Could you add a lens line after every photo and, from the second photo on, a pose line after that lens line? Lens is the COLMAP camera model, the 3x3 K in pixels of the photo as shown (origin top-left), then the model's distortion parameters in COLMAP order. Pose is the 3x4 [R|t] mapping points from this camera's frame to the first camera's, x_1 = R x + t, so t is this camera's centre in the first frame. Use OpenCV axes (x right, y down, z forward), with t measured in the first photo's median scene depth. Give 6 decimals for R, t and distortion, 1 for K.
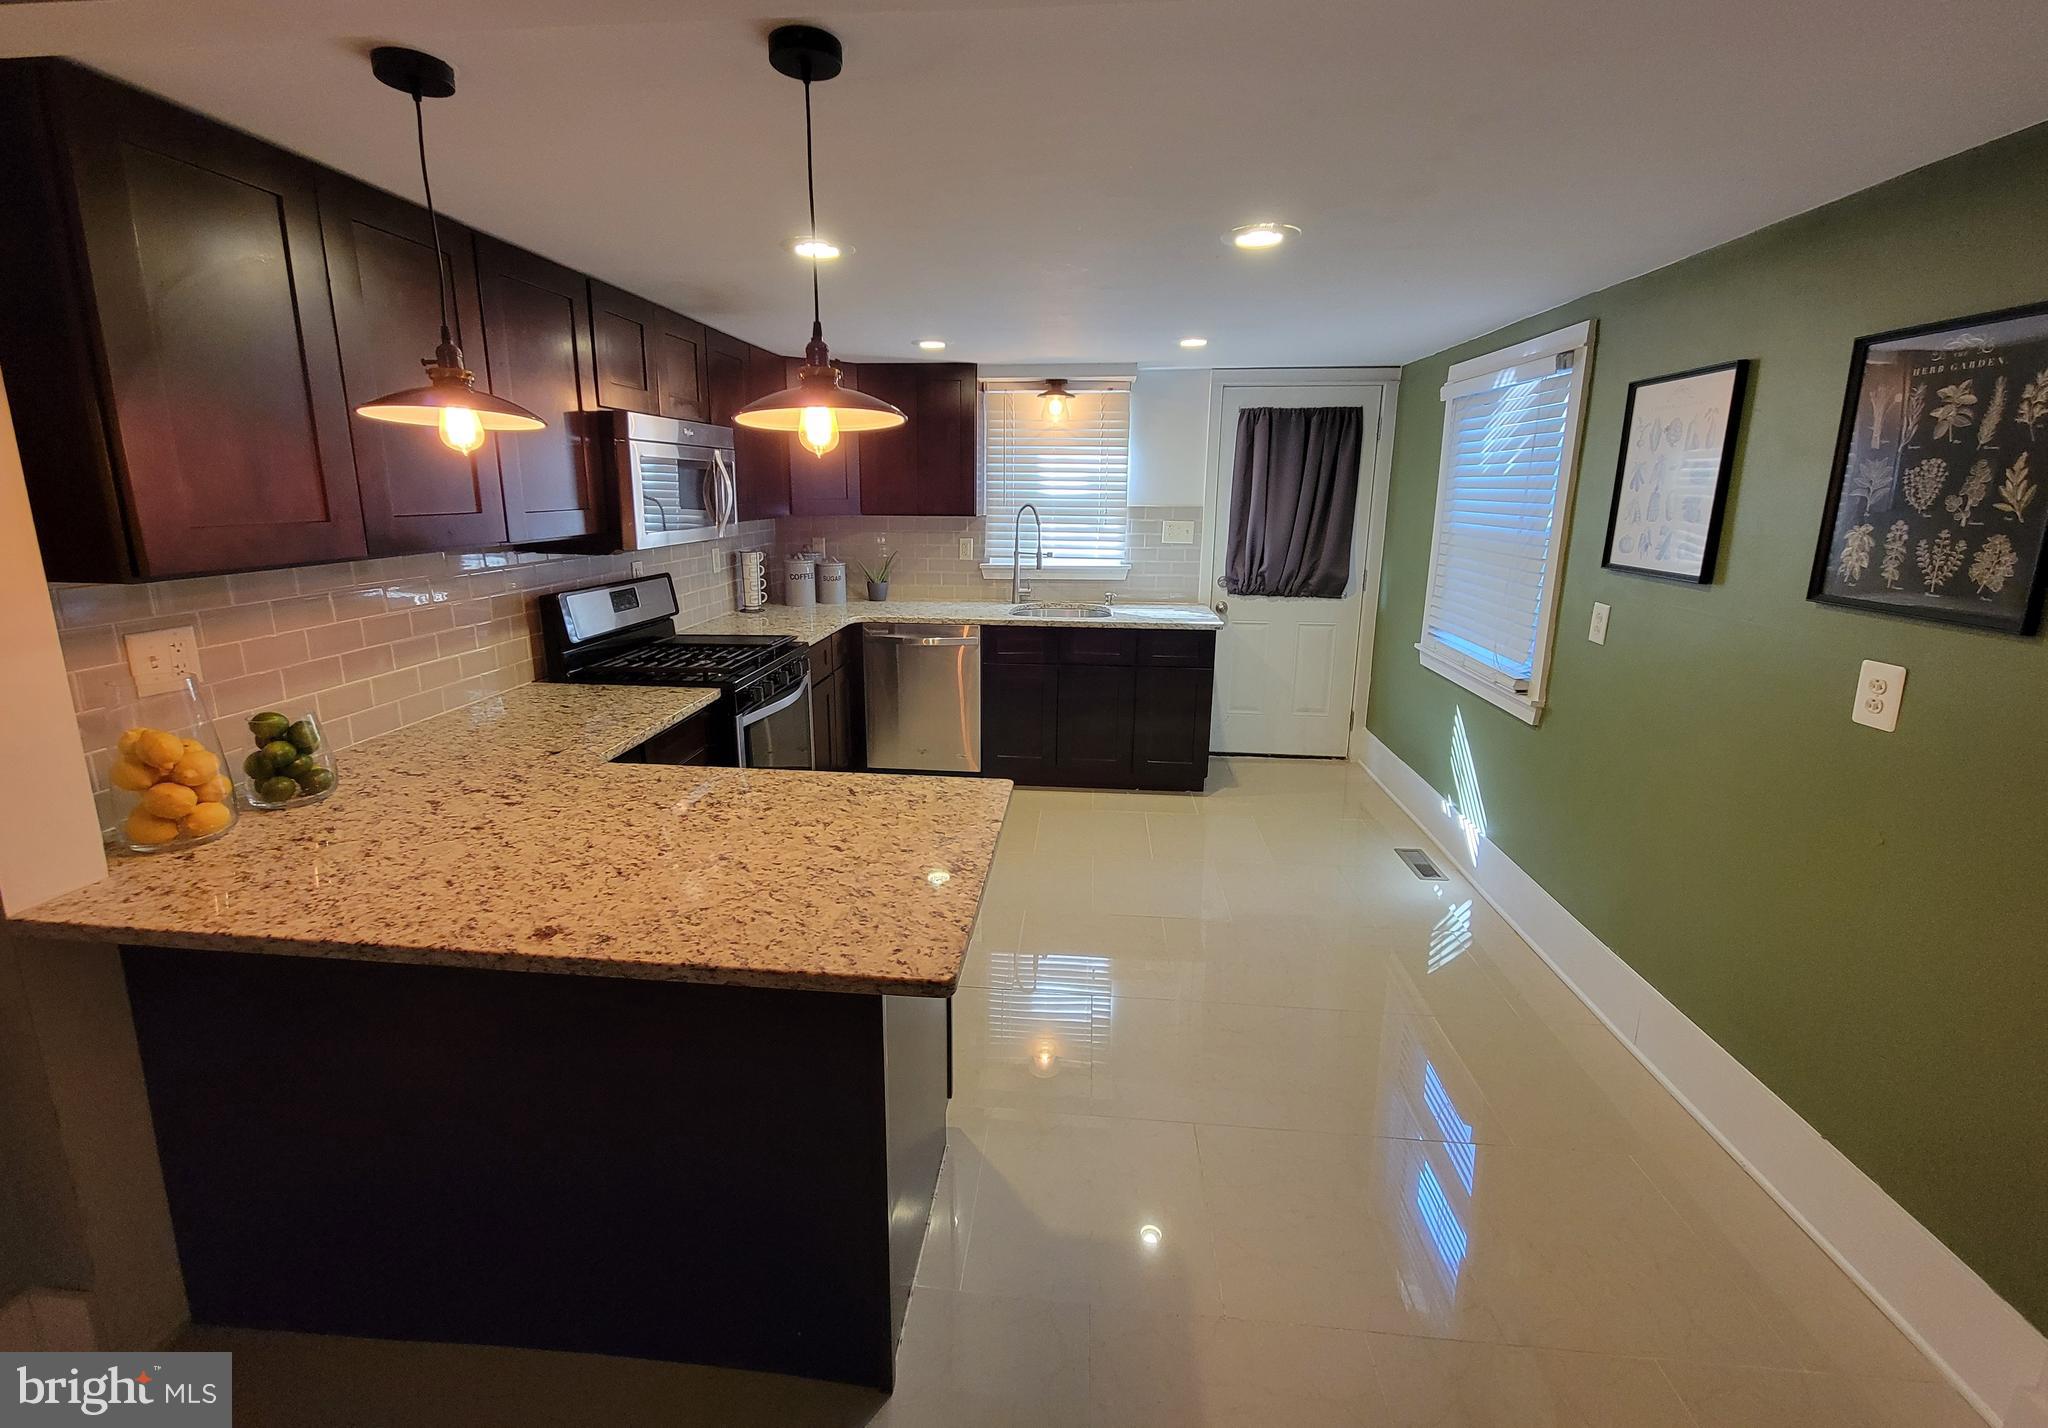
lens RADIAL K [[833.0, 0, 1011.6], [0, 833.0, 664.1], [0, 0, 1]] dist [0.000685, -0.000037]
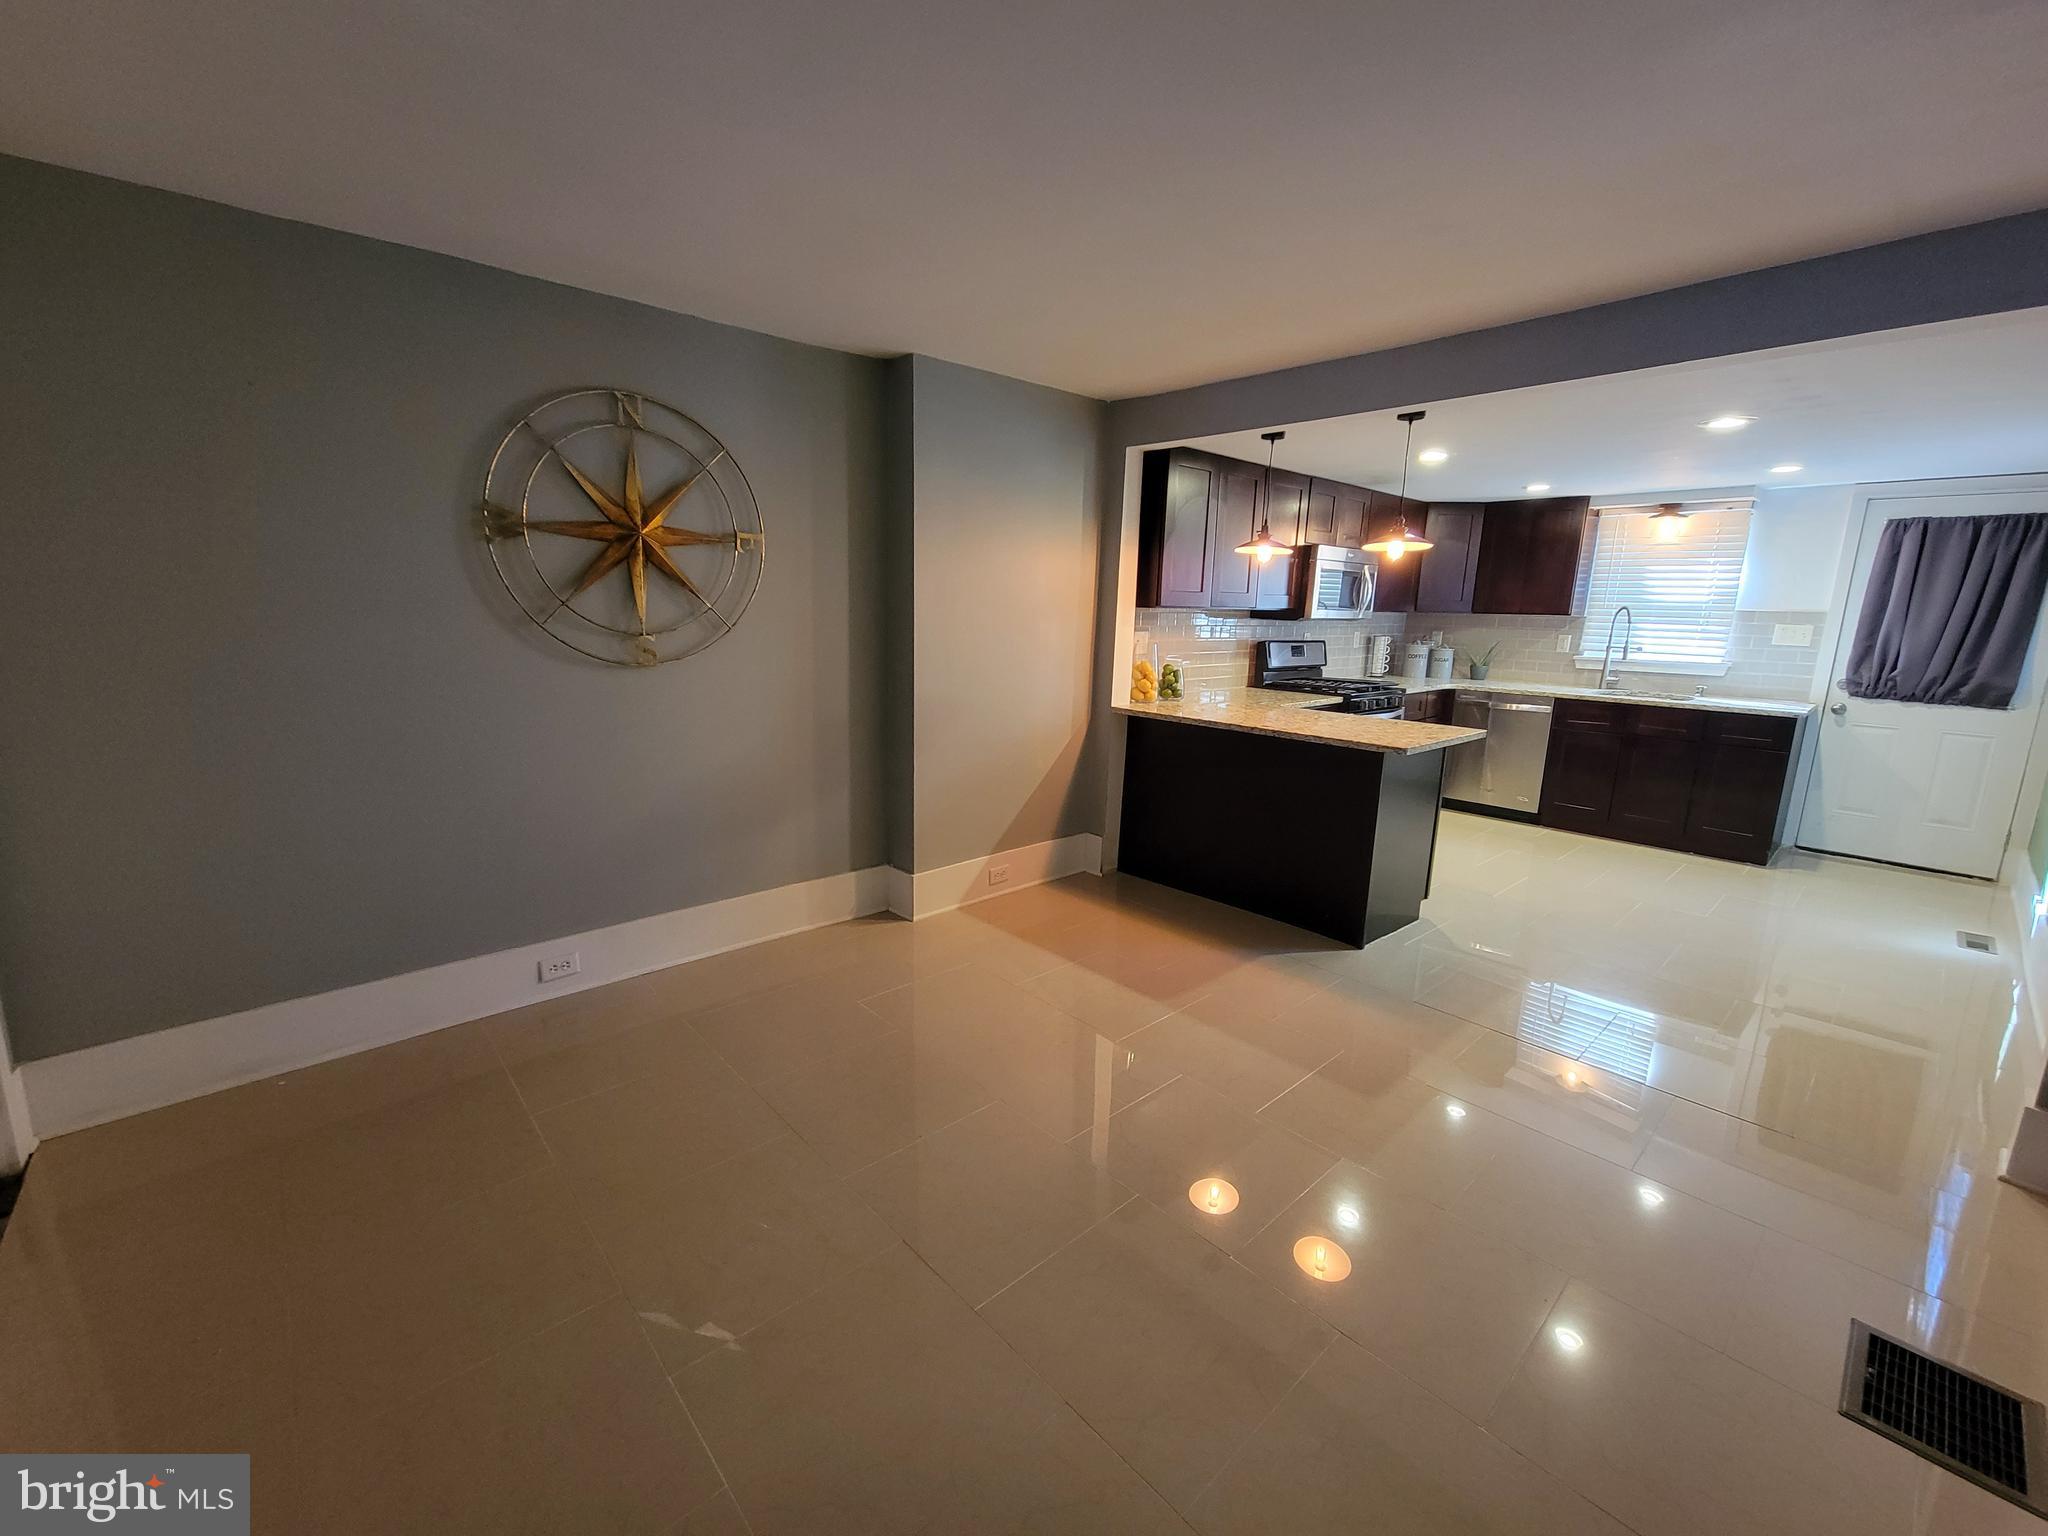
lens RADIAL K [[833.0, 0, 1010.3], [0, 833.0, 768.4], [0, 0, 1]] dist [0.005352, -0.004376]
pose [[0.733059, 0.141279, -0.665331, 0.215085], [-0.158982, 0.986684, 0.034350, 0.147407], [0.661324, 0.080595, 0.745758, -0.503334]]
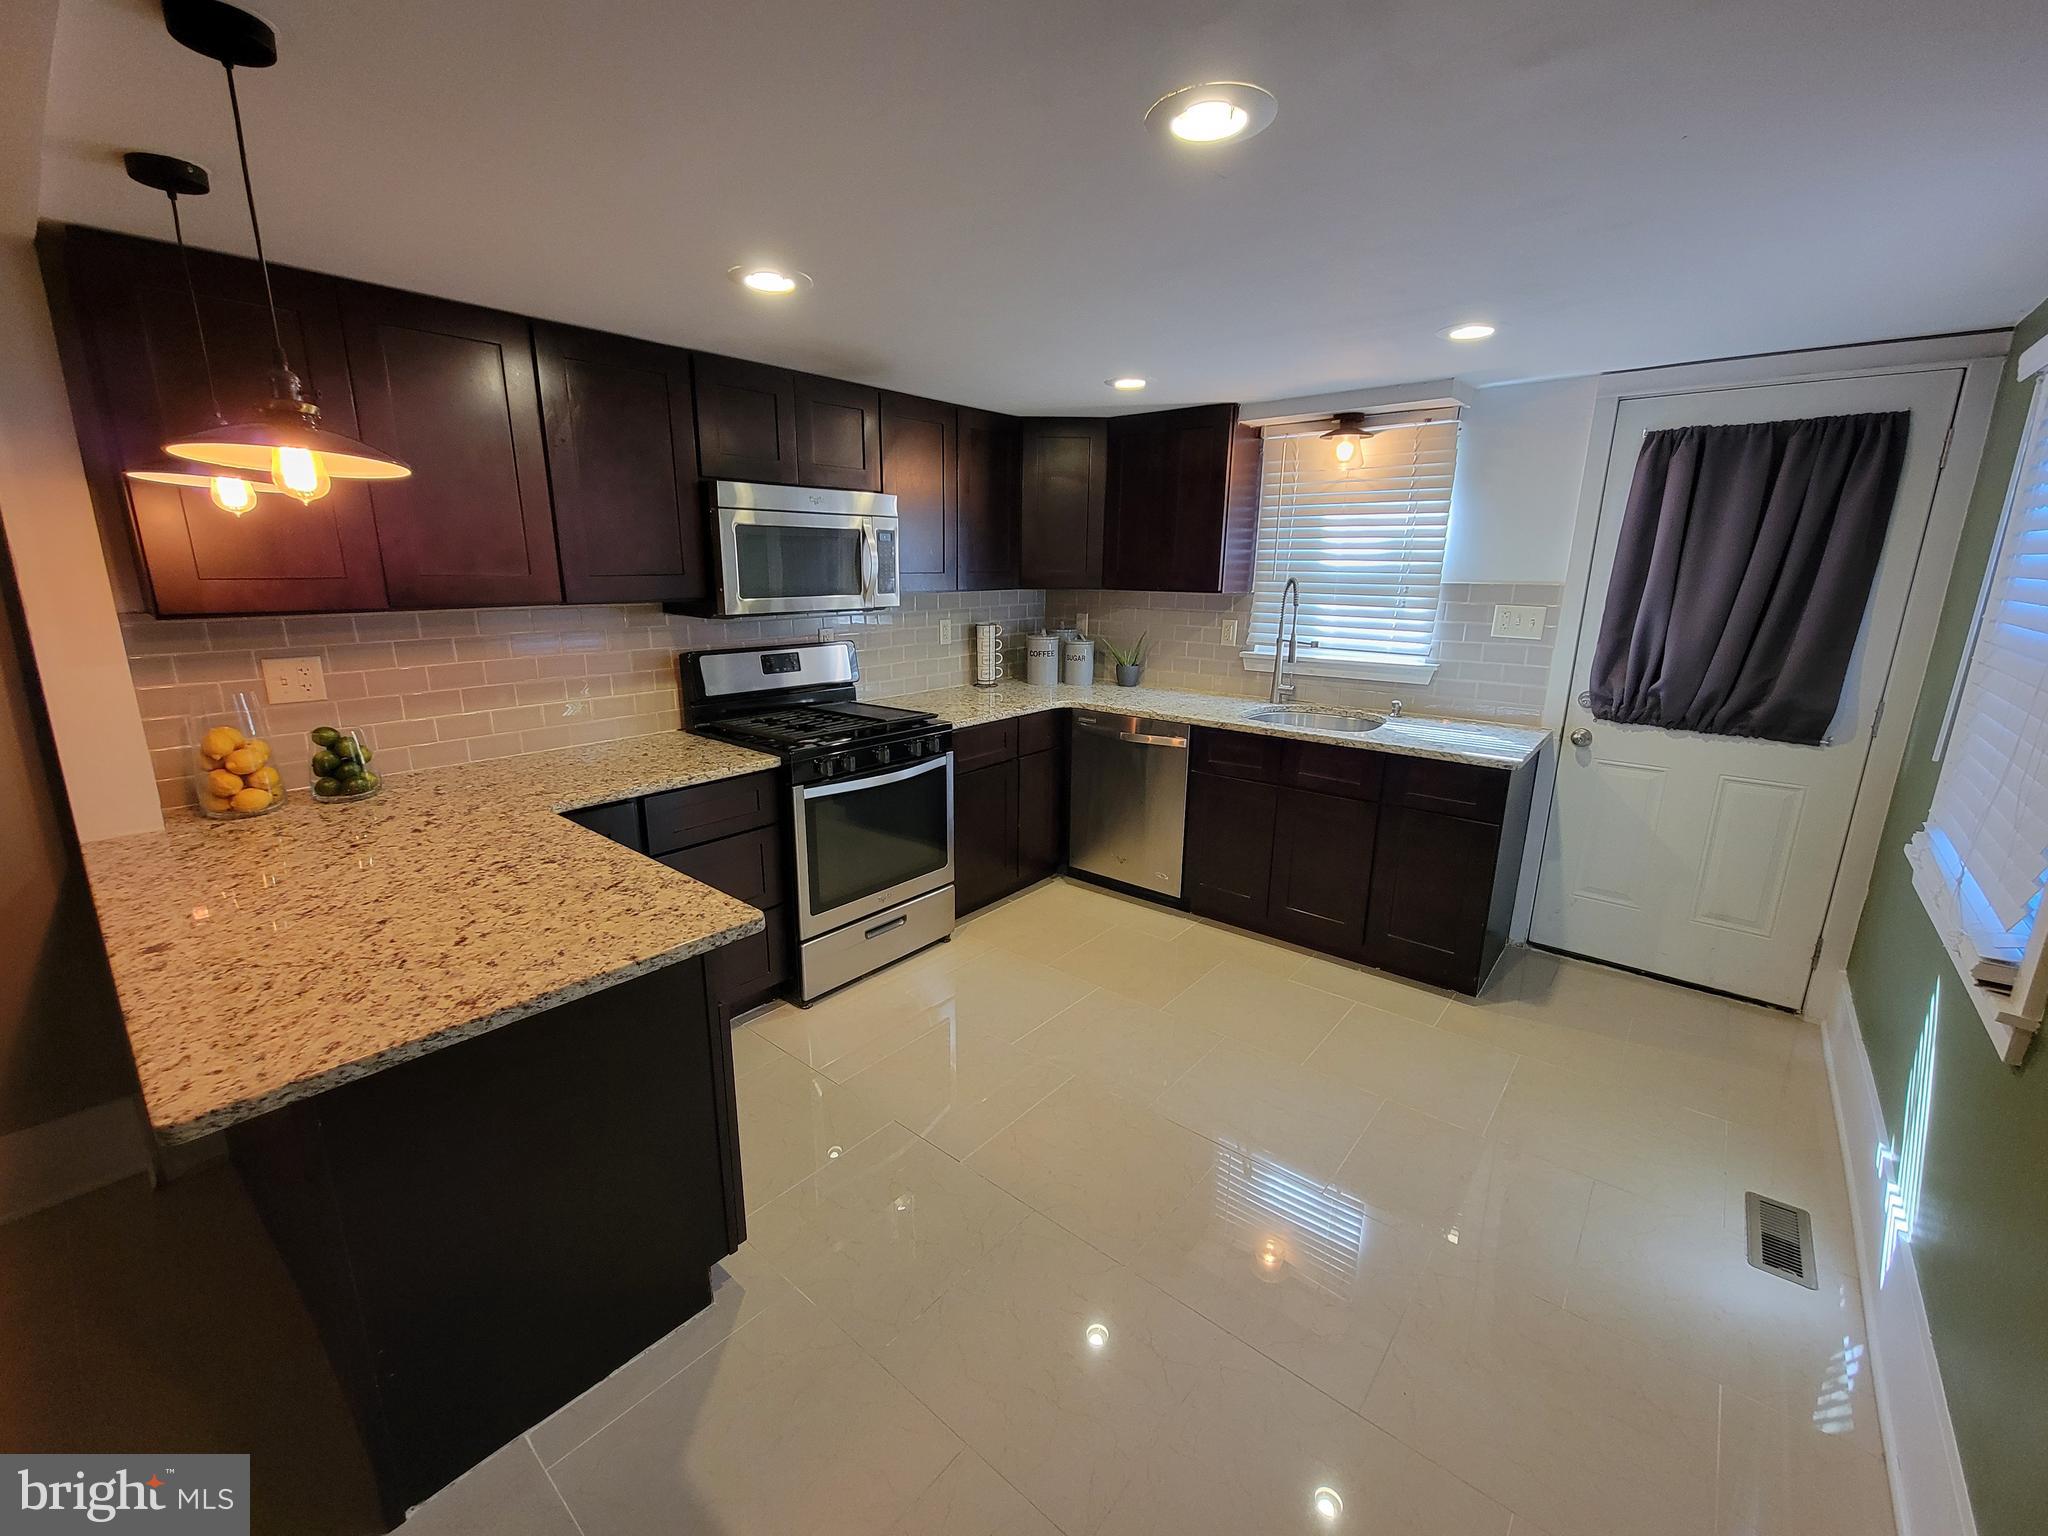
lens RADIAL K [[833.0, 0, 1010.3], [0, 833.0, 768.4], [0, 0, 1]] dist [0.005352, -0.004376]
pose [[0.819199, 0.136463, -0.557038, 0.276505], [-0.120005, 0.990565, 0.066184, -0.035934], [0.560814, 0.012630, 0.827846, 0.207211]]
